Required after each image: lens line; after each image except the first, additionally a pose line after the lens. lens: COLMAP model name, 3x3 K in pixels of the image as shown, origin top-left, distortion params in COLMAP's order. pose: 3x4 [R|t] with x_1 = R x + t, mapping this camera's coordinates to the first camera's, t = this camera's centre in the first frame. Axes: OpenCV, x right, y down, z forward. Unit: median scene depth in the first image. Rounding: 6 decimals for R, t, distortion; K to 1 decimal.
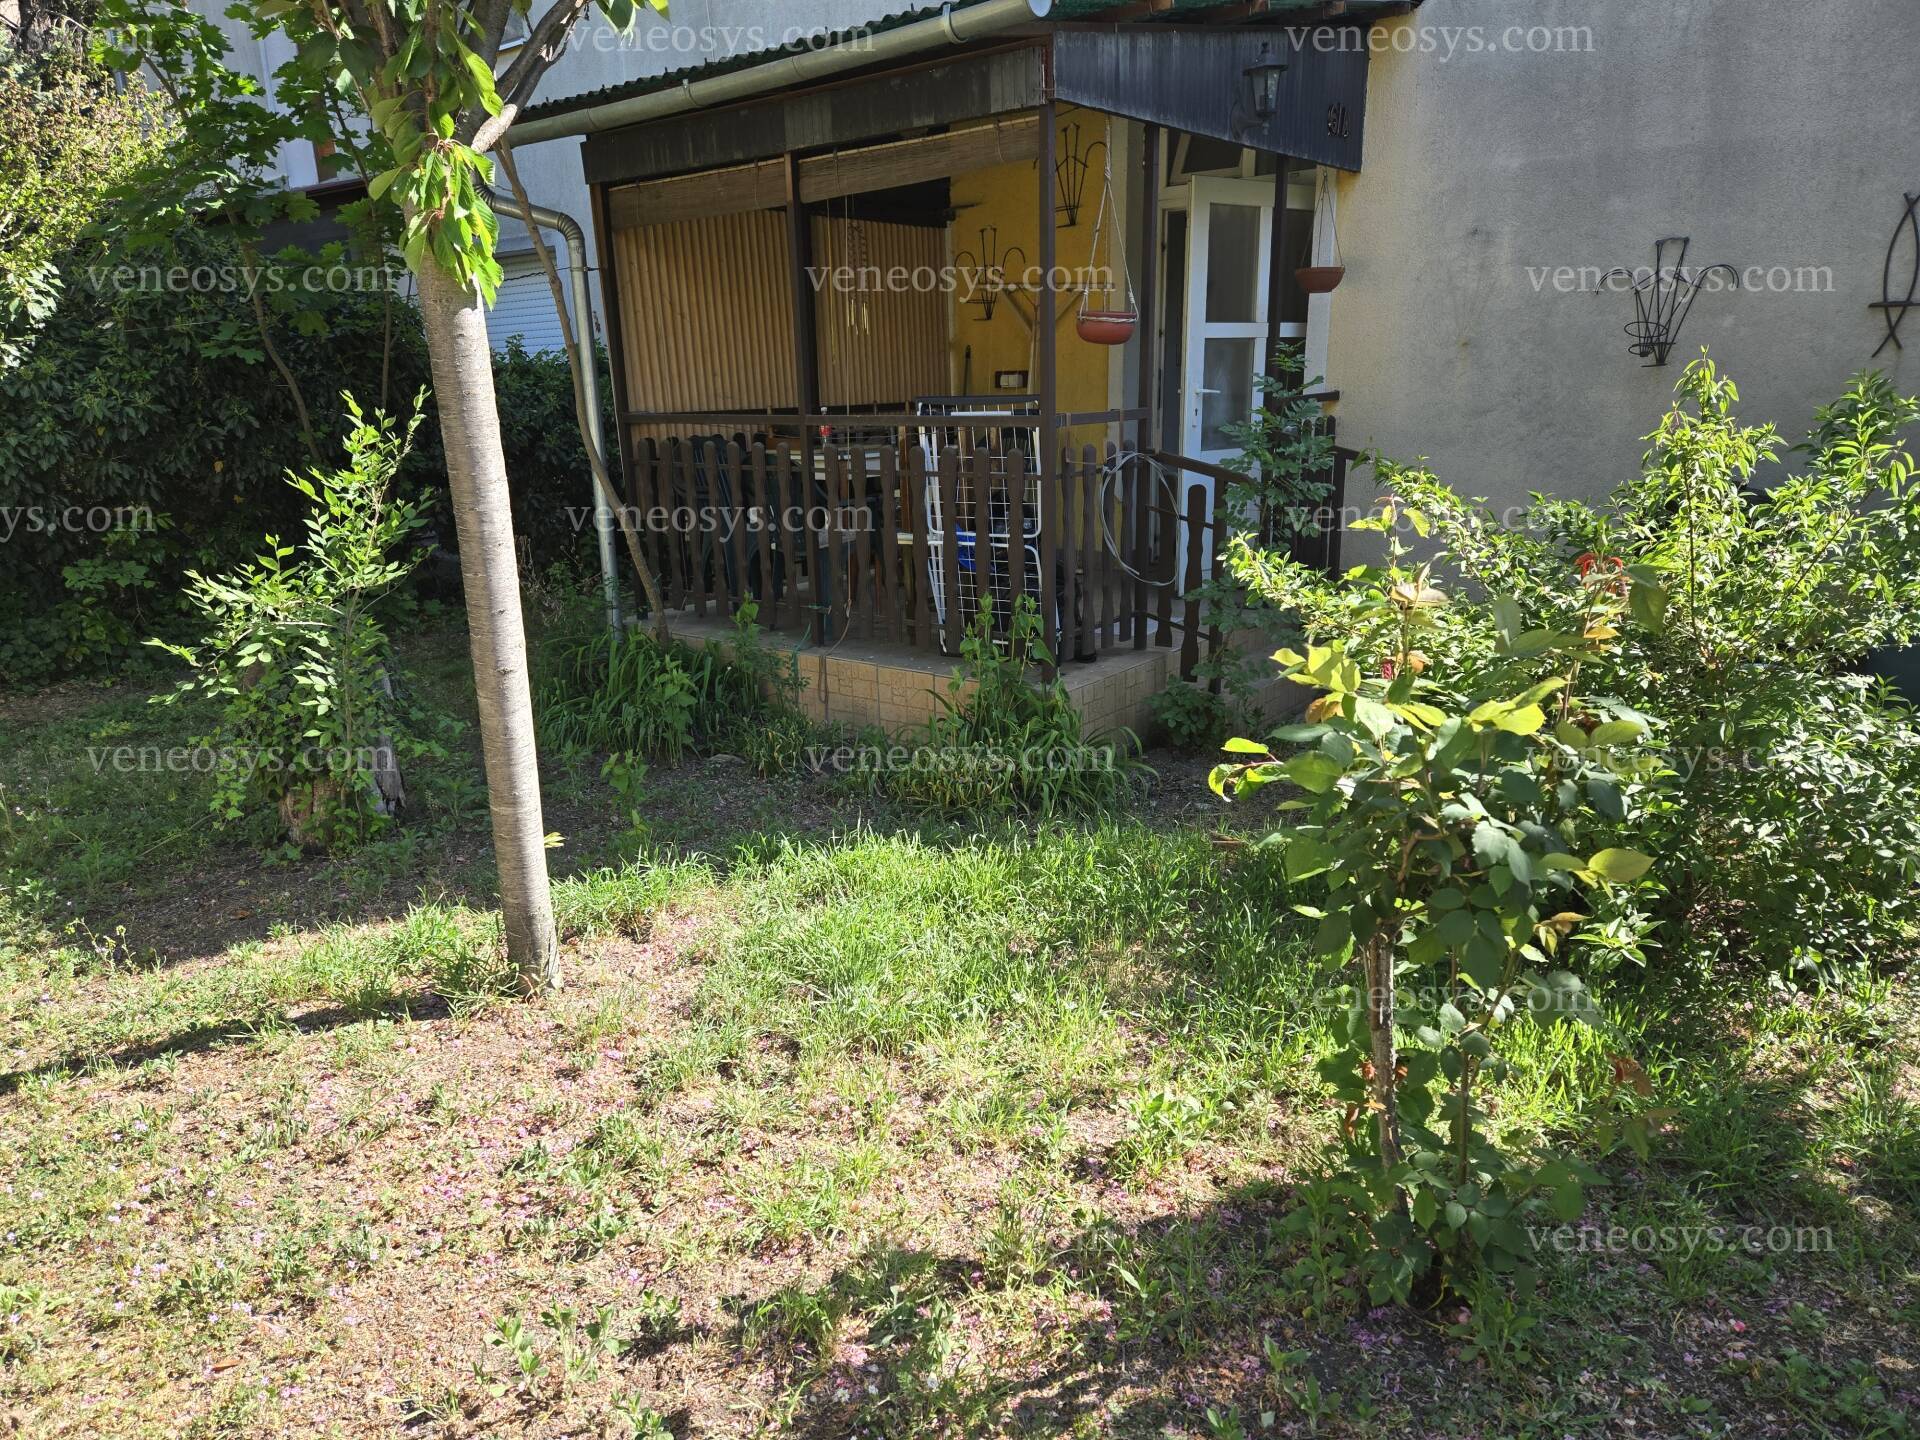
lens RADIAL K [[1292.7, 0, 964.7], [0, 1292.7, 743.8], [0, 0, 1]] dist [0.087184, -0.086686]
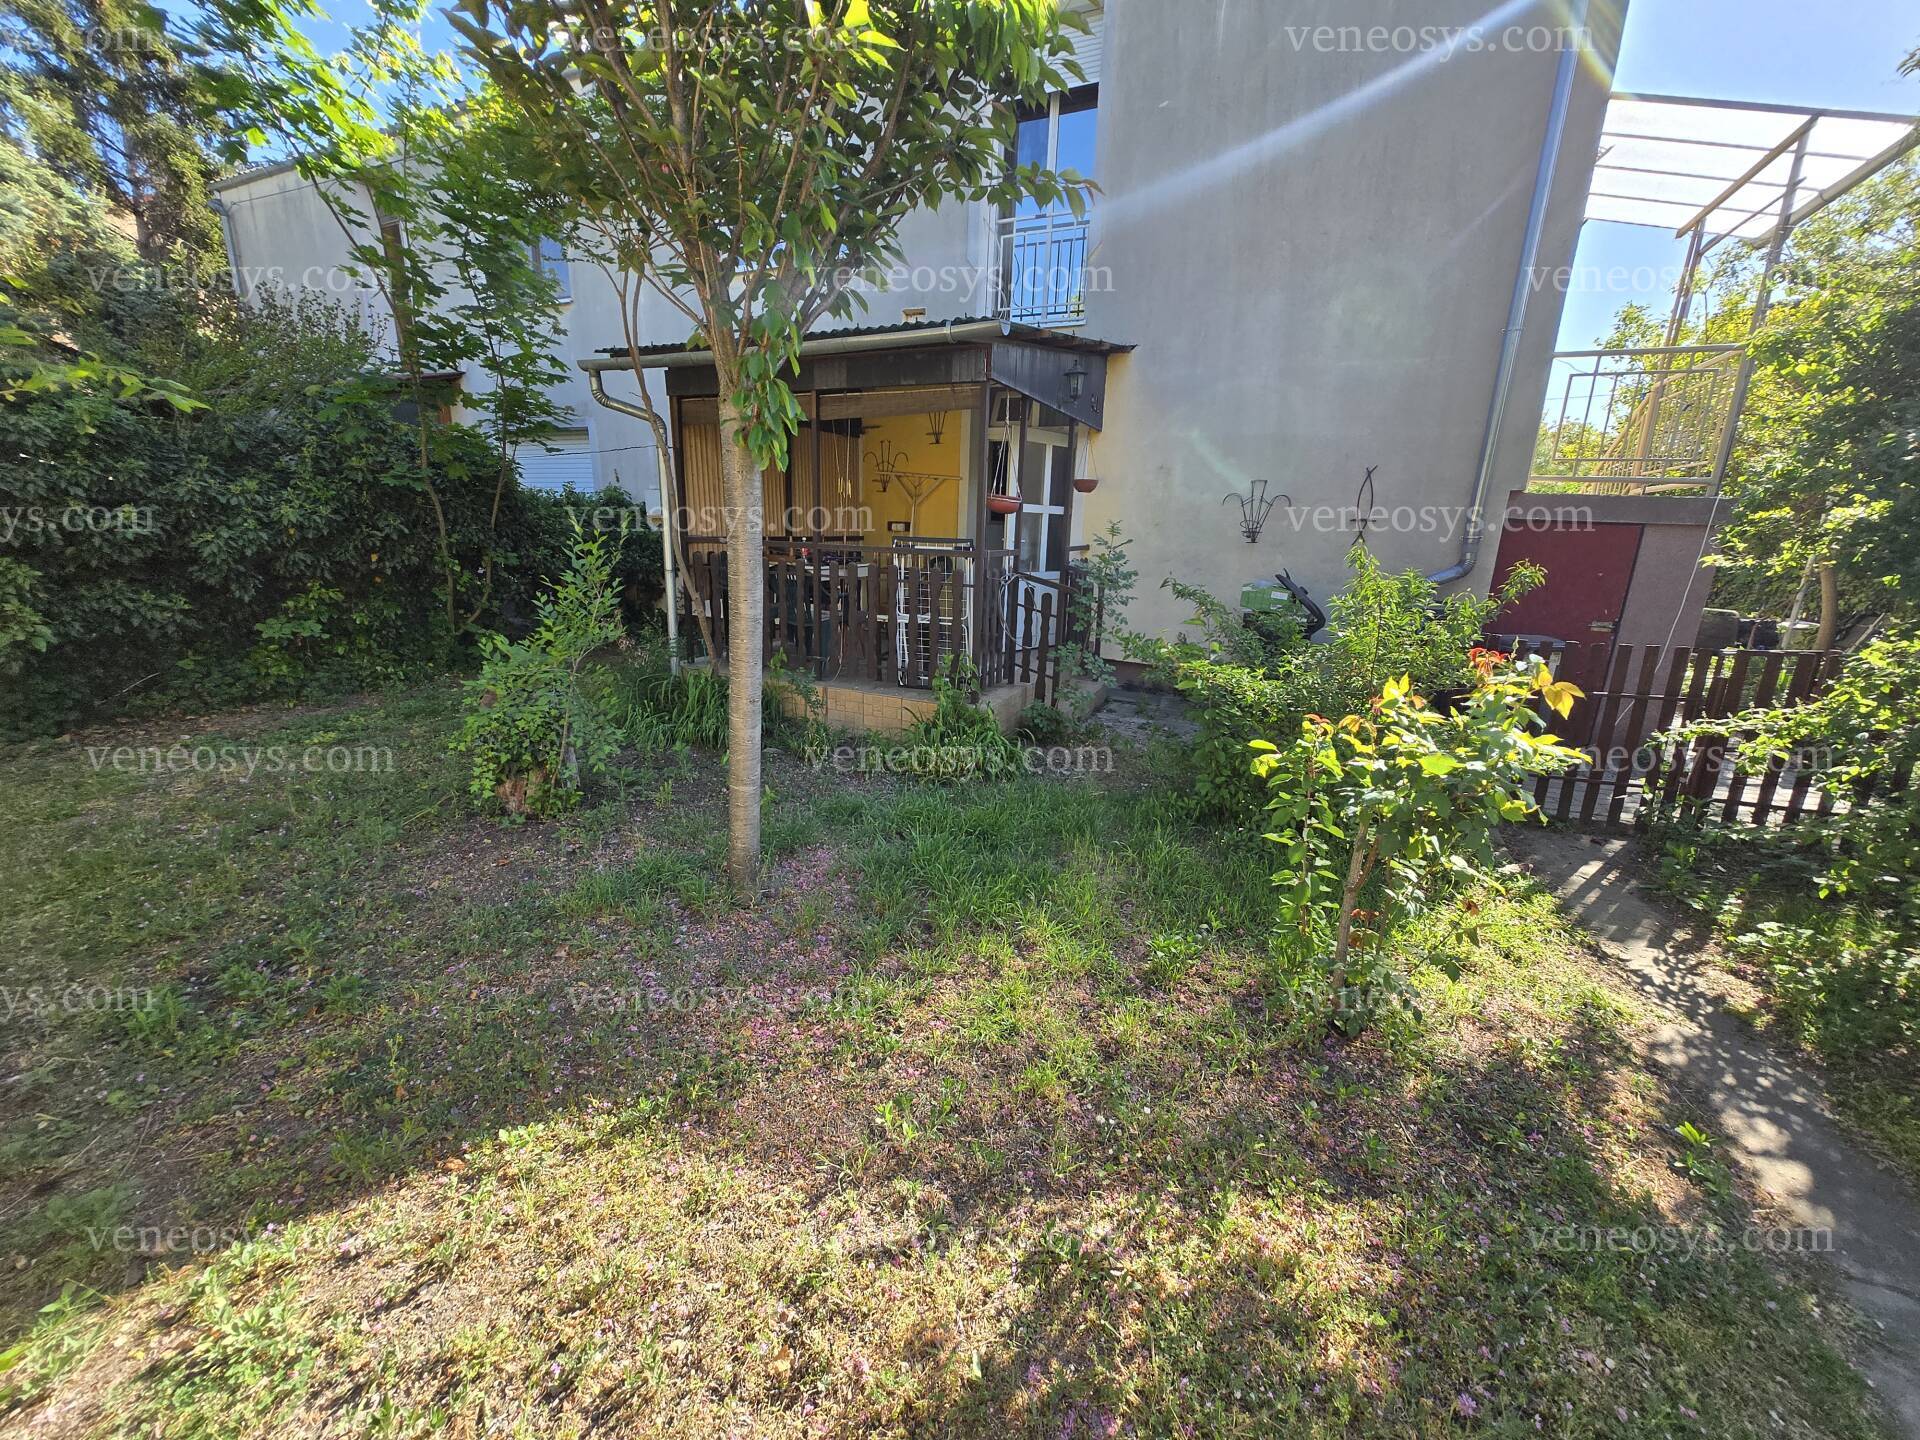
lens RADIAL K [[742.7, 0, 962.8], [0, 742.7, 717.2], [0, 0, 1]] dist [-0.002723, -0.000142]
pose [[0.967387, -0.007627, 0.253187, -0.184342], [0.012250, 0.999786, -0.016688, -0.010493], [-0.253006, 0.019245, 0.967273, 0.032423]]
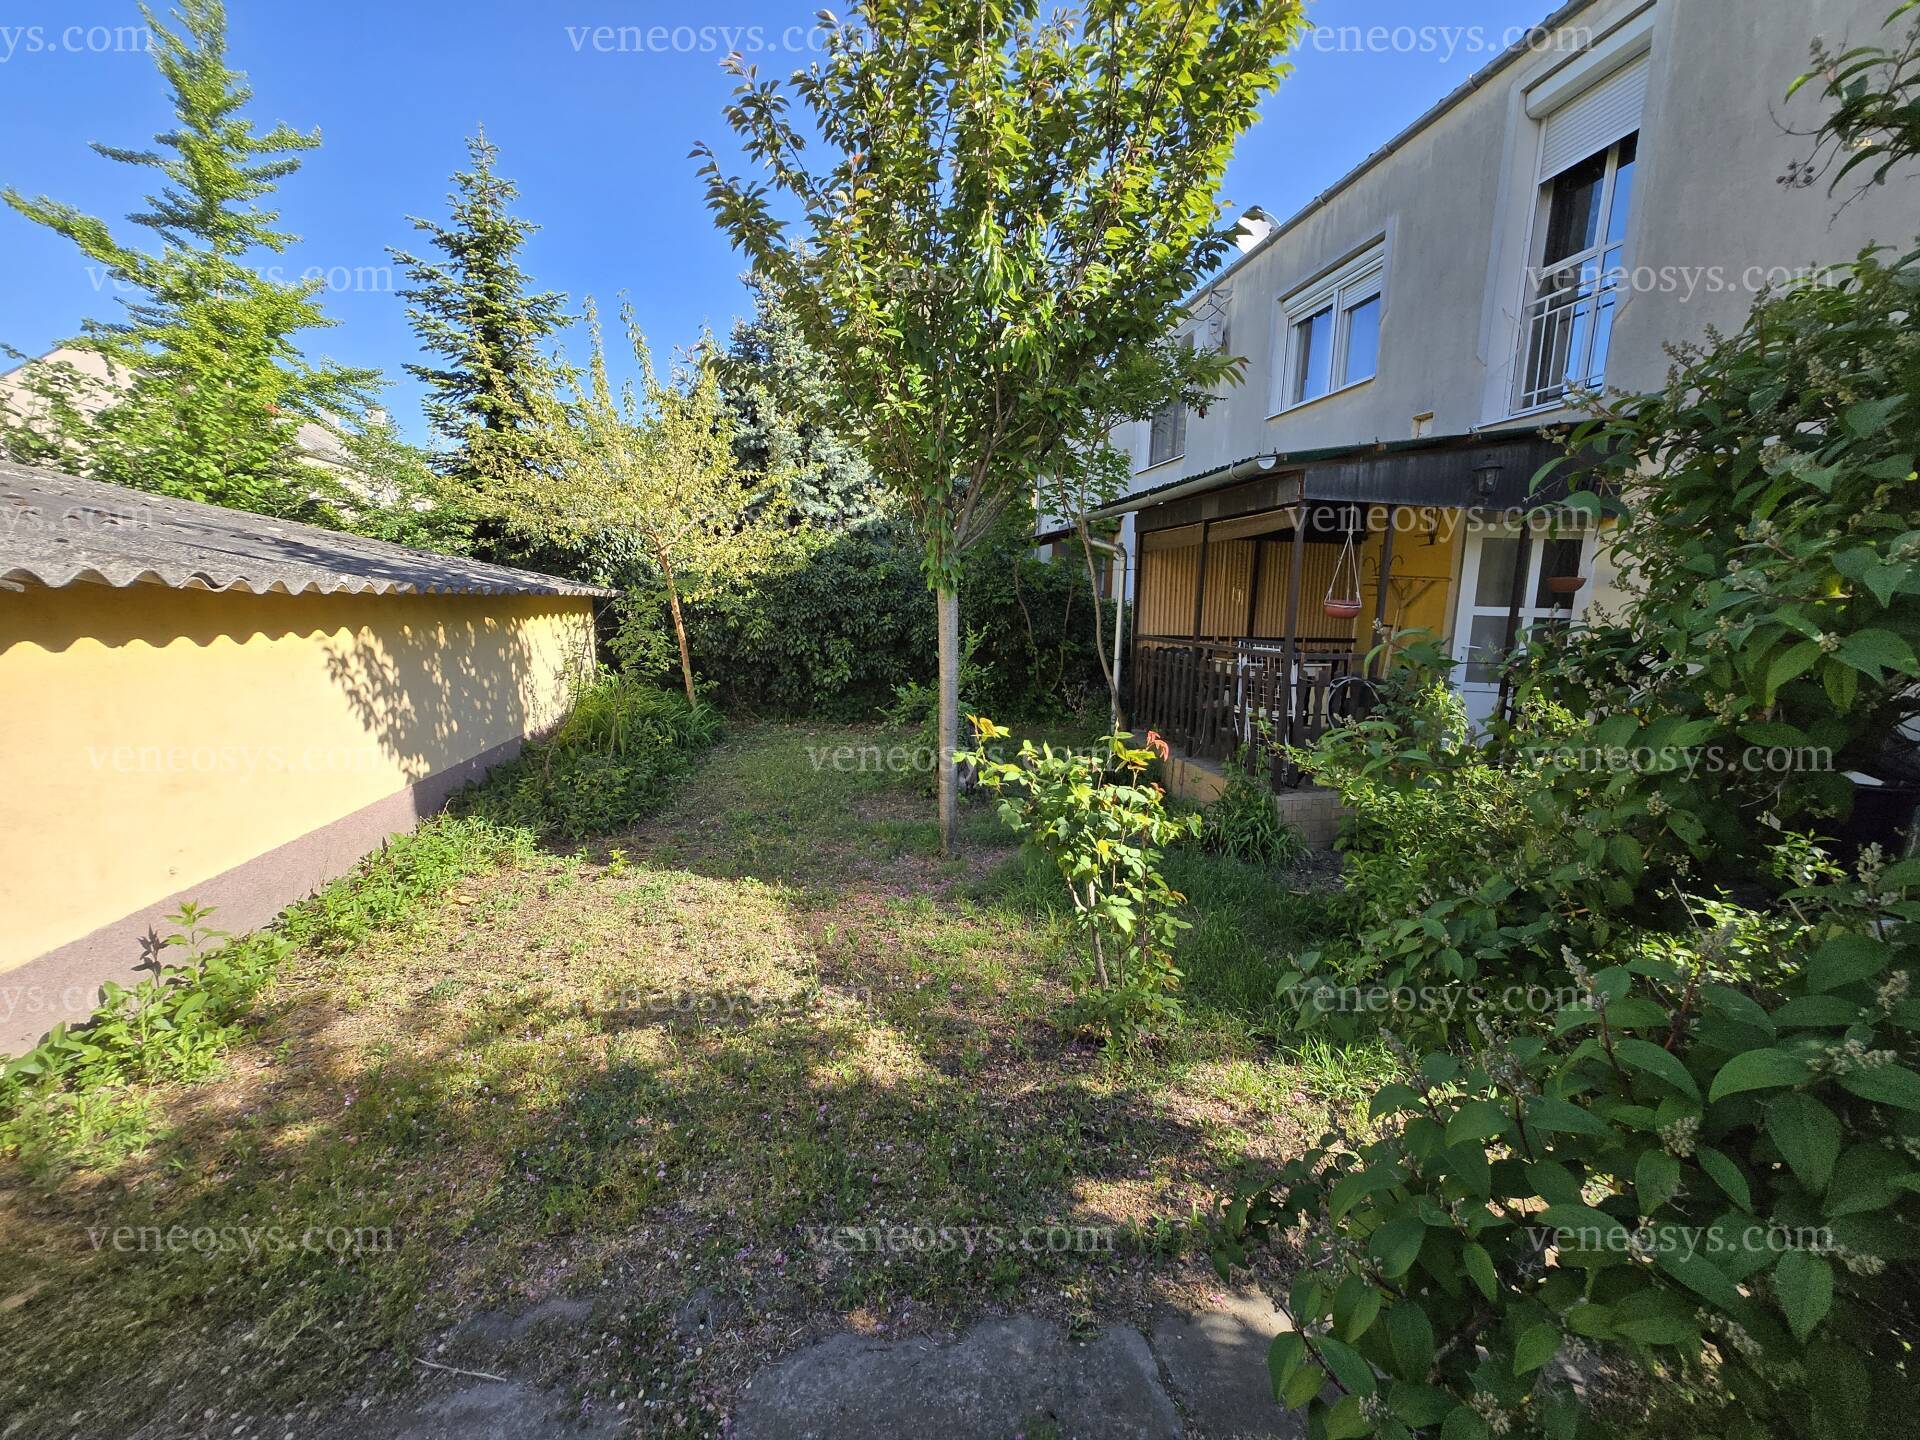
lens RADIAL K [[742.7, 0, 962.8], [0, 742.7, 717.2], [0, 0, 1]] dist [-0.002723, -0.000142]
pose [[0.776114, 0.141569, -0.614496, 0.320659], [-0.212837, 0.976099, -0.043940, -0.011395], [0.593589, 0.164890, 0.787695, -0.100667]]
